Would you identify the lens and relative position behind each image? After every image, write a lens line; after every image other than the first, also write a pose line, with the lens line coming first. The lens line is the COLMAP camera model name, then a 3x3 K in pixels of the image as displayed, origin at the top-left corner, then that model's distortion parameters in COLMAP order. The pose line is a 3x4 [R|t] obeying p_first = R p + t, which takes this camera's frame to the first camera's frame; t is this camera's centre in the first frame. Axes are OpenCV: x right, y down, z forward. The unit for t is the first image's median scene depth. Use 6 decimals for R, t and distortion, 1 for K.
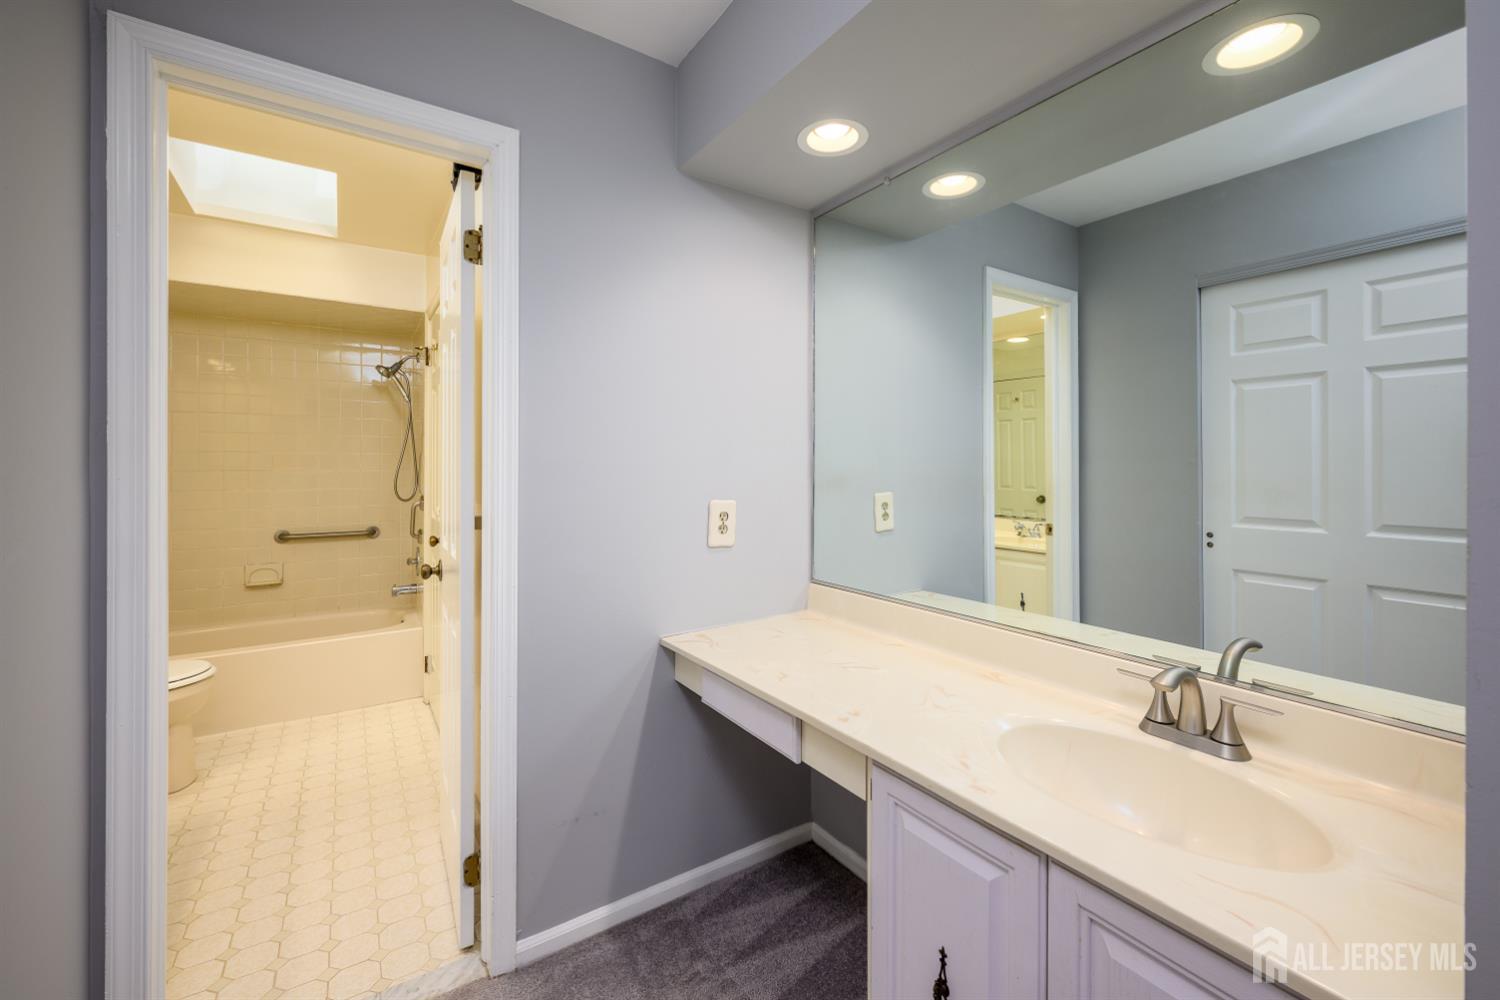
lens RADIAL K [[613.6, 0, 748.5], [0, 613.6, 470.7], [0, 0, 1]] dist [0.004132, 0.000251]
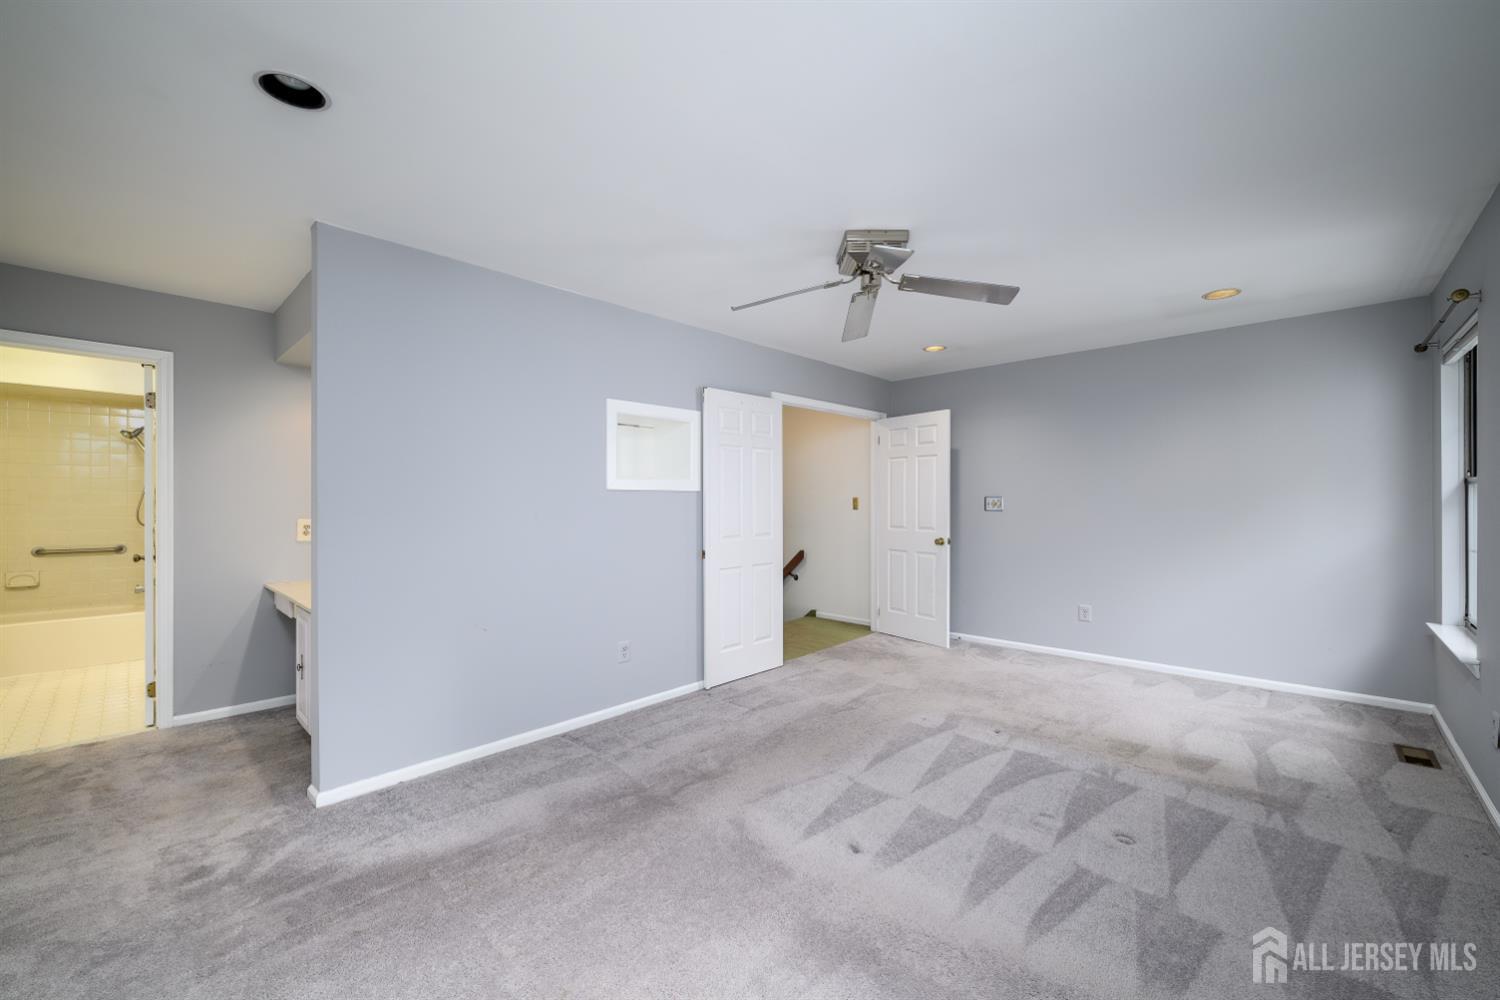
lens RADIAL K [[596.2, 0, 748.5], [0, 596.2, 493.4], [0, 0, 1]] dist [-0.000671, -0.000105]
pose [[0.973610, -0.002091, 0.228207, 0.515803], [0.003433, 0.999979, -0.005480, -0.013013], [-0.228191, 0.006118, 0.973597, -0.703640]]
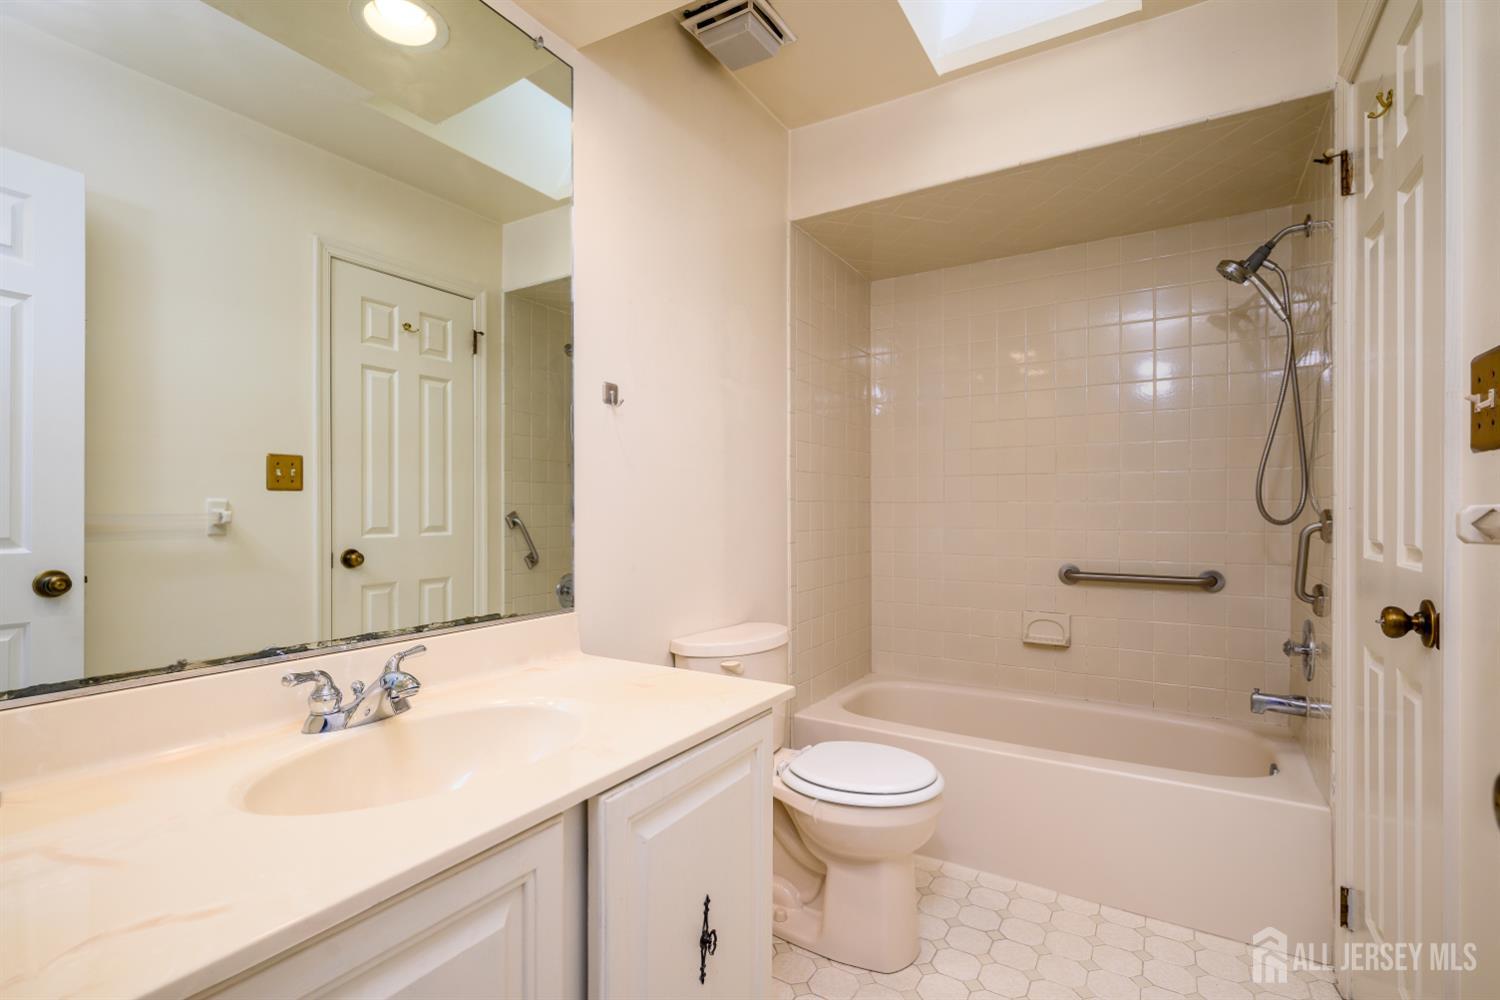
lens RADIAL K [[699.6, 0, 750.0], [0, 699.6, 500.0], [0, 0, 1]] dist [0.005817, 0.000617]
pose [[0.422595, -0.007943, -0.906284, -0.242230], [-0.004251, 0.999933, -0.010746, 0.040366], [0.906309, 0.008394, 0.422533, 0.400120]]
